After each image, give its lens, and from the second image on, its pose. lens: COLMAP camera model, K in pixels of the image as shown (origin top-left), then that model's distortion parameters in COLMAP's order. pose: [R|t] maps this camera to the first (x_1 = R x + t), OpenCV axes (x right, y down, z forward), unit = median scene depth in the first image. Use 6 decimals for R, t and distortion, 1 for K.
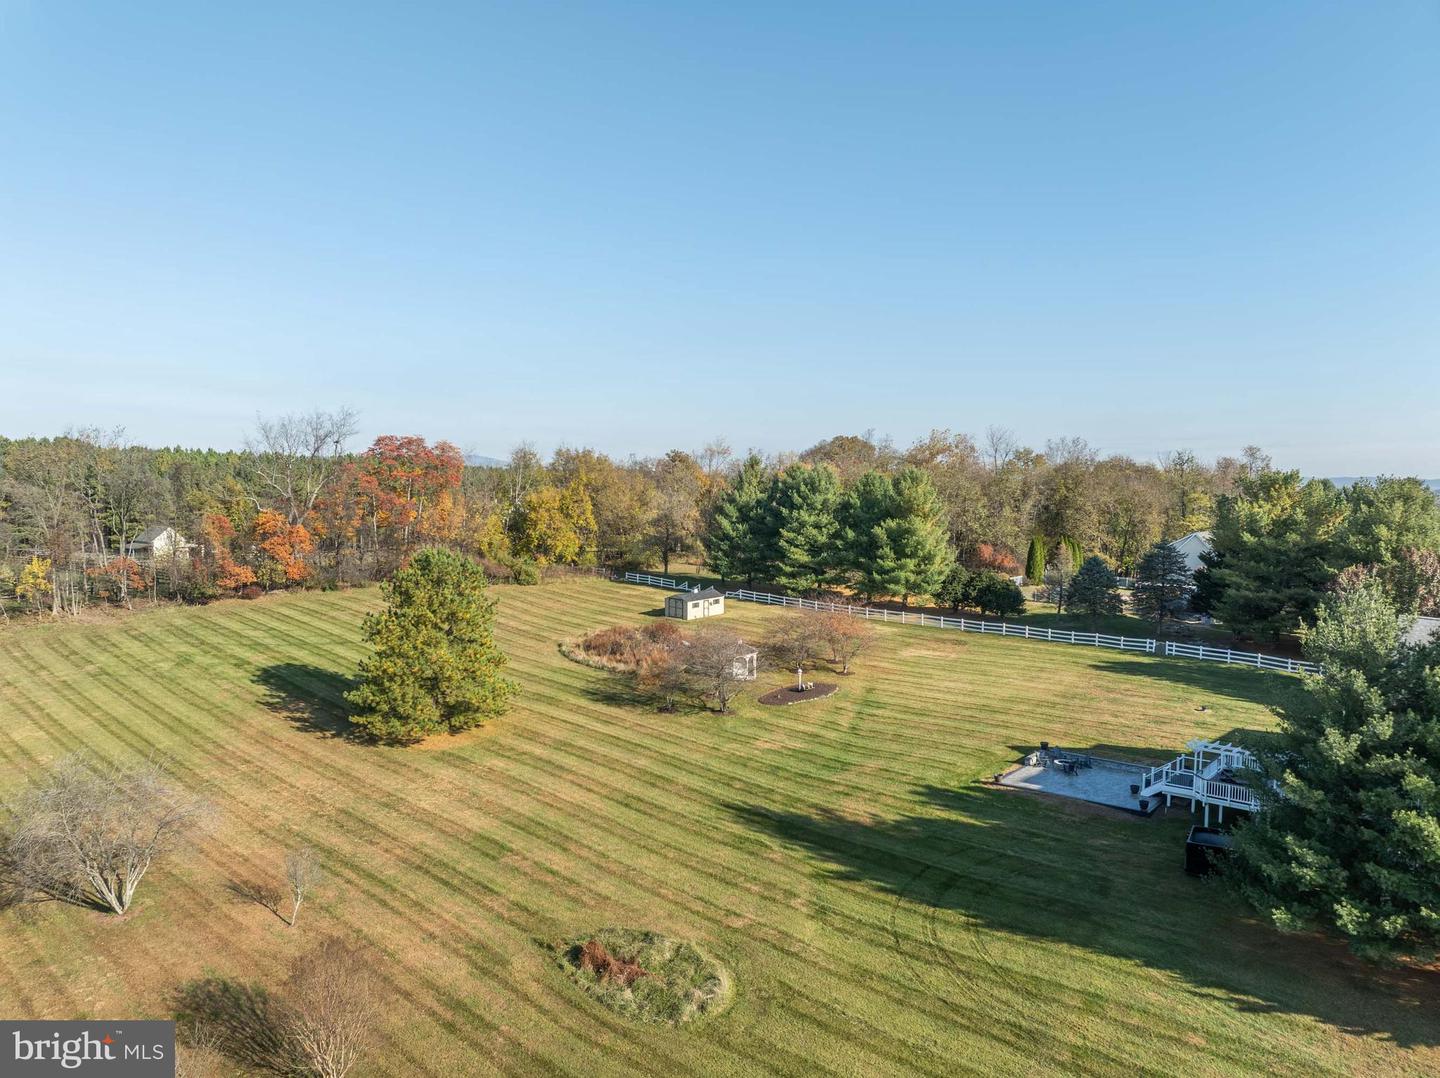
lens RADIAL K [[1011.0, 0, 718.3], [0, 1011.0, 541.9], [0, 0, 1]] dist [-0.032614, -0.012905]
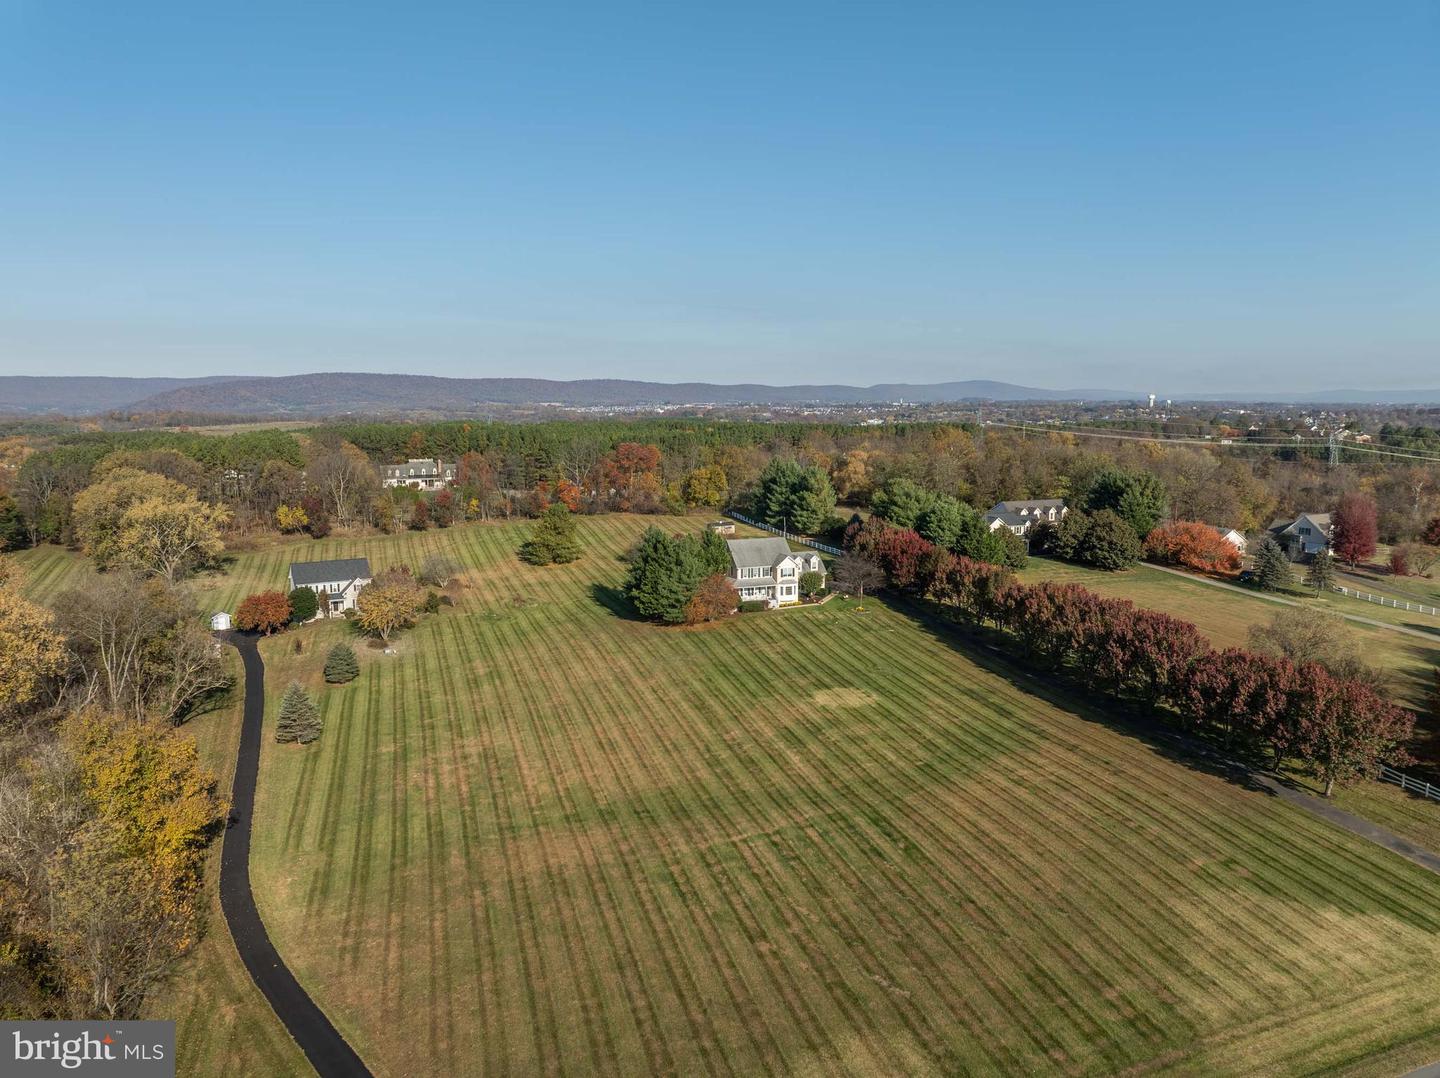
lens RADIAL K [[1016.5, 0, 717.8], [0, 1016.5, 533.4], [0, 0, 1]] dist [-0.039678, 0.000774]
pose [[0.878016, 0.047765, -0.476243, 1.029082], [-0.016296, 0.997414, 0.069993, -0.081055], [0.478354, -0.053694, 0.876524, -0.933764]]
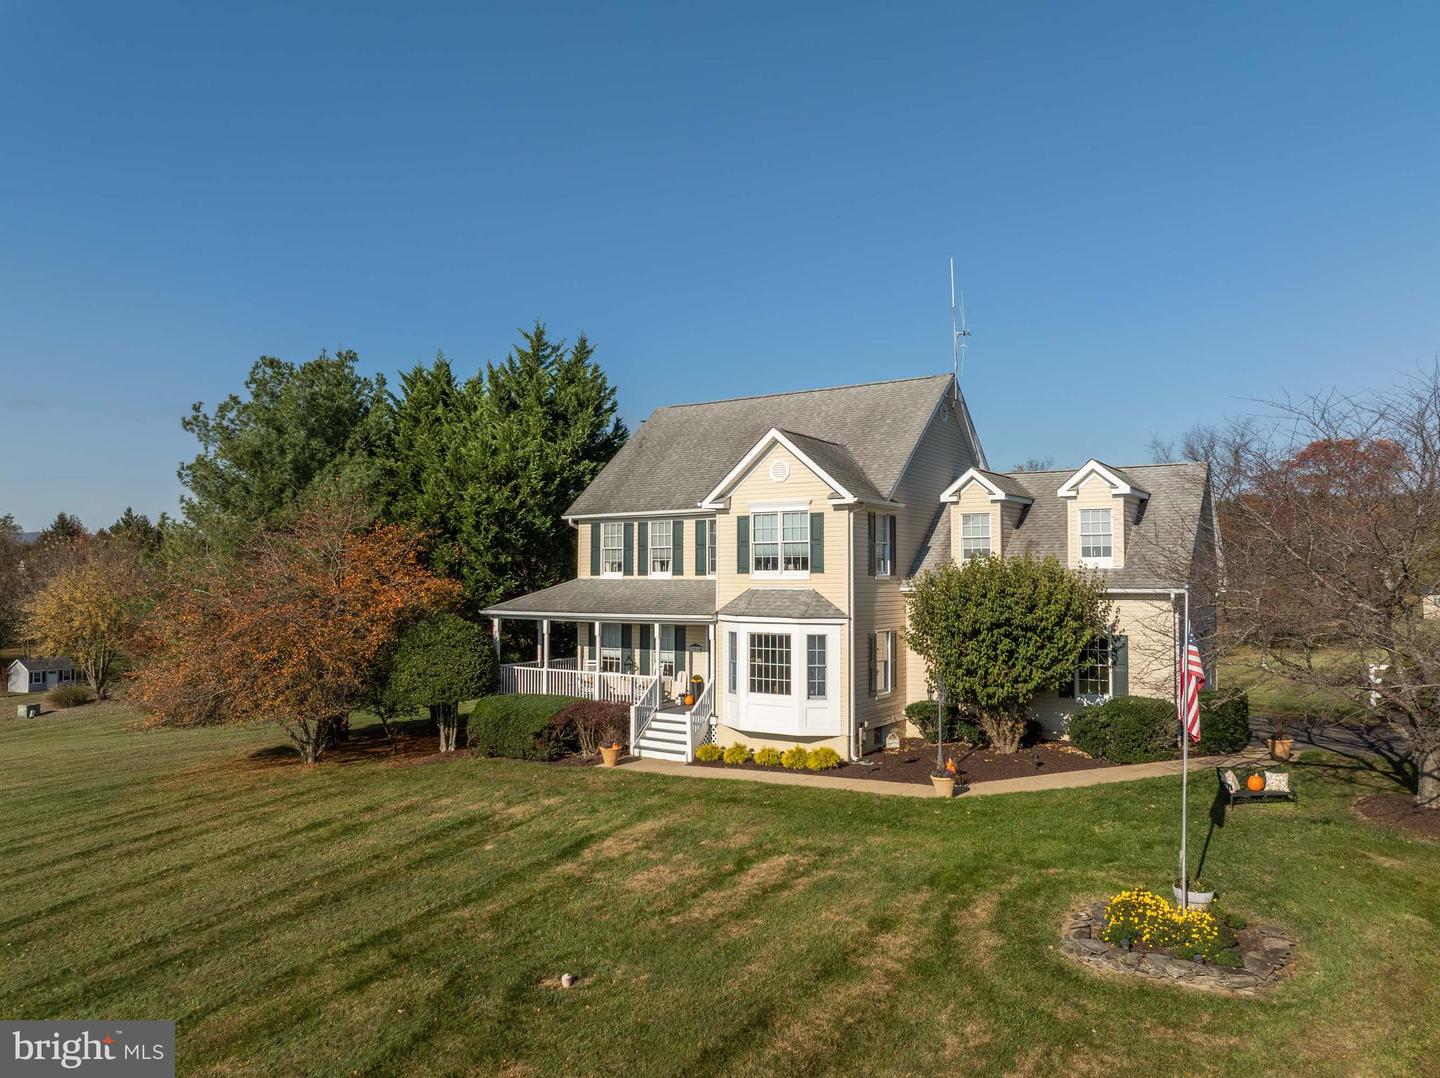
lens RADIAL K [[1017.2, 0, 717.2], [0, 1017.2, 539.6], [0, 0, 1]] dist [-0.034556, -0.008247]
pose [[0.136410, -0.050503, -0.989364, 0.632959], [-0.059976, 0.996447, -0.059134, 0.092165], [0.988835, 0.067405, 0.132897, 0.373340]]
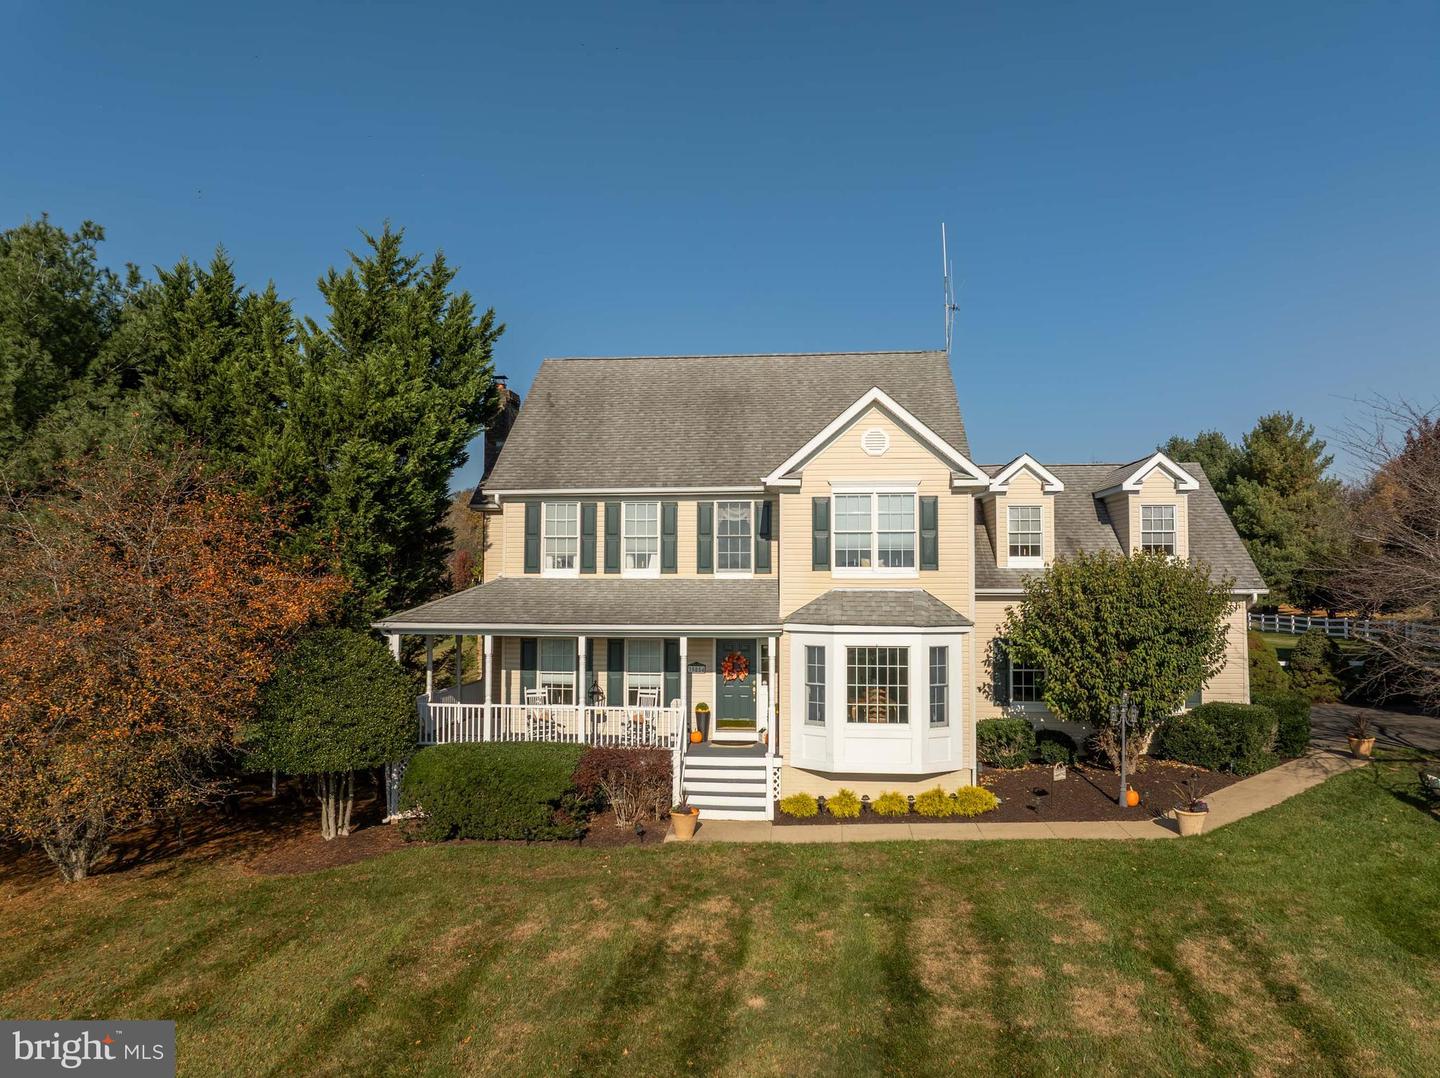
lens RADIAL K [[1016.5, 0, 717.8], [0, 1016.5, 533.4], [0, 0, 1]] dist [-0.039678, 0.000774]
pose [[0.581780, -0.052410, -0.811656, 0.541552], [-0.045048, 0.994314, -0.096494, 0.097448], [0.812098, 0.092702, 0.576111, 0.291549]]
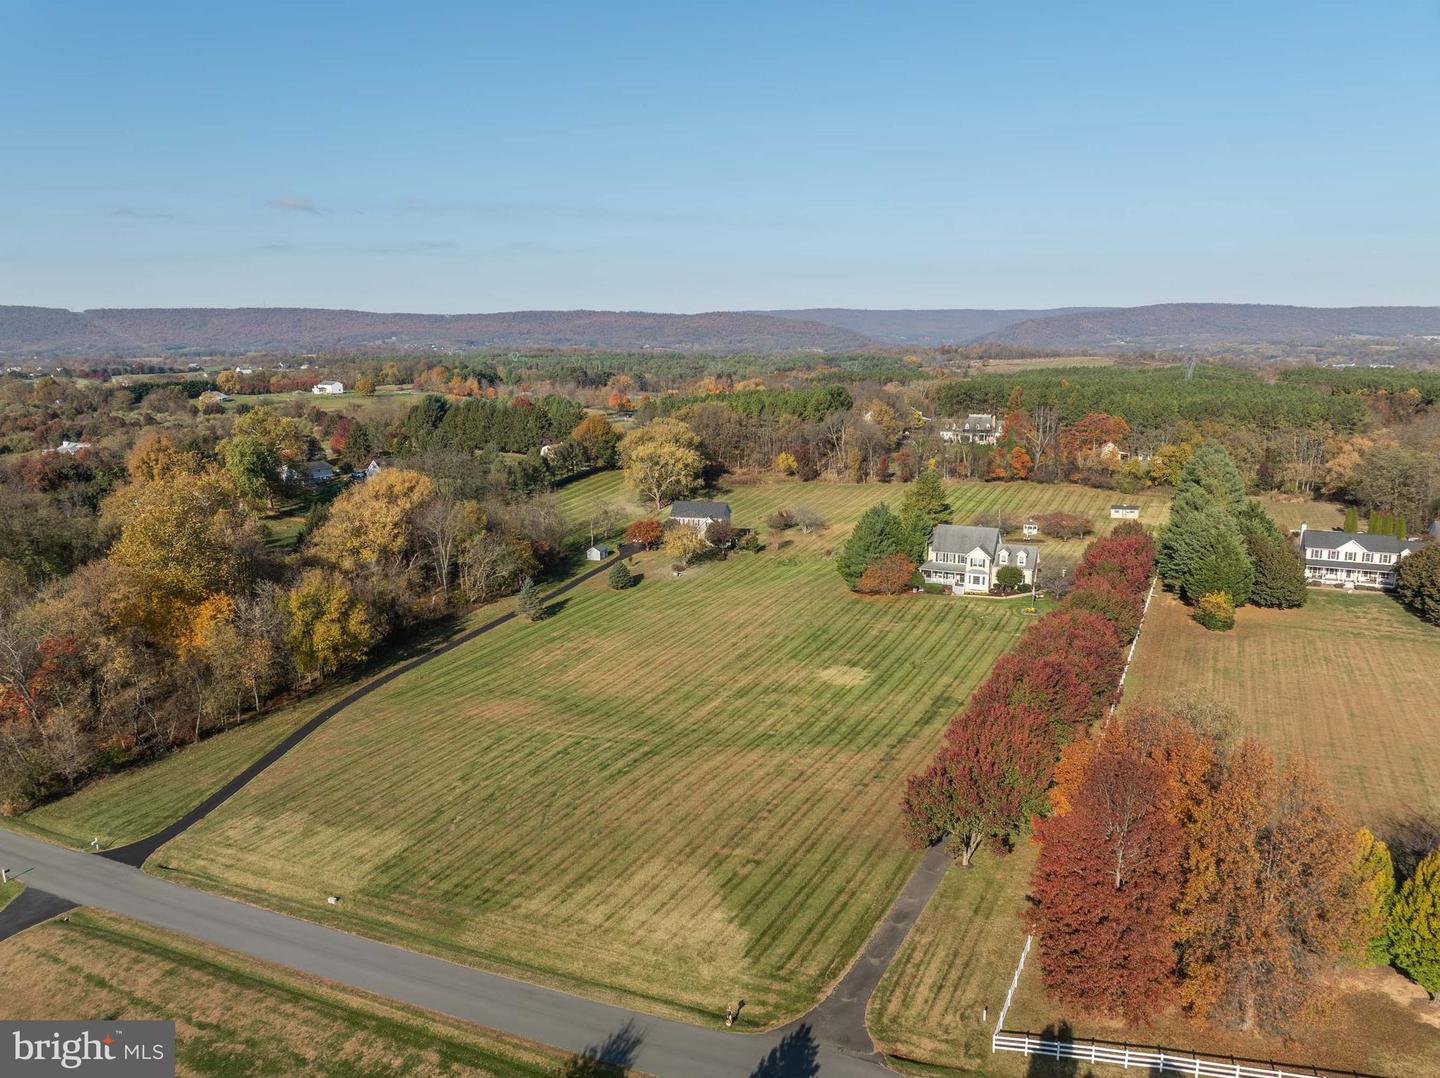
lens RADIAL K [[1016.5, 0, 717.8], [0, 1016.5, 533.4], [0, 0, 1]] dist [-0.039678, 0.000774]
pose [[0.273448, 0.170383, -0.946676, 1.756325], [-0.047023, 0.985378, 0.163766, -0.199099], [0.960737, -0.000266, 0.277462, -0.390352]]
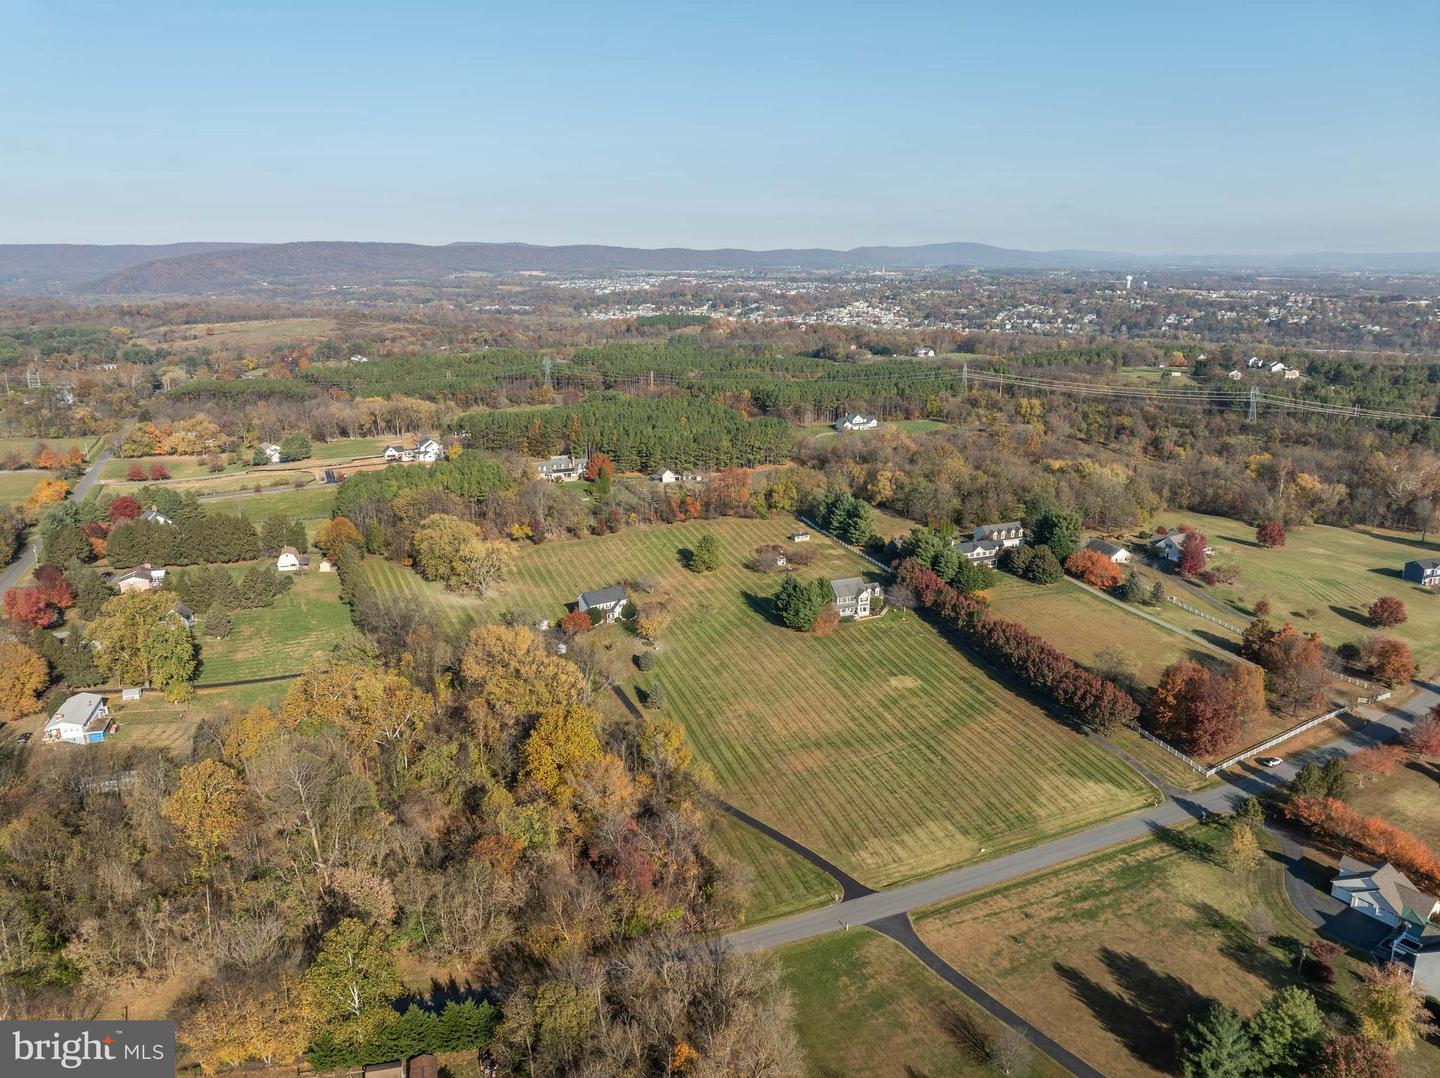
lens RADIAL K [[1017.2, 0, 717.2], [0, 1017.2, 539.6], [0, 0, 1]] dist [-0.034556, -0.008247]
pose [[0.888767, 0.109253, -0.445148, 1.257791], [-0.015487, 0.977781, 0.209056, -0.641541], [0.458097, -0.178908, 0.870712, -2.106648]]
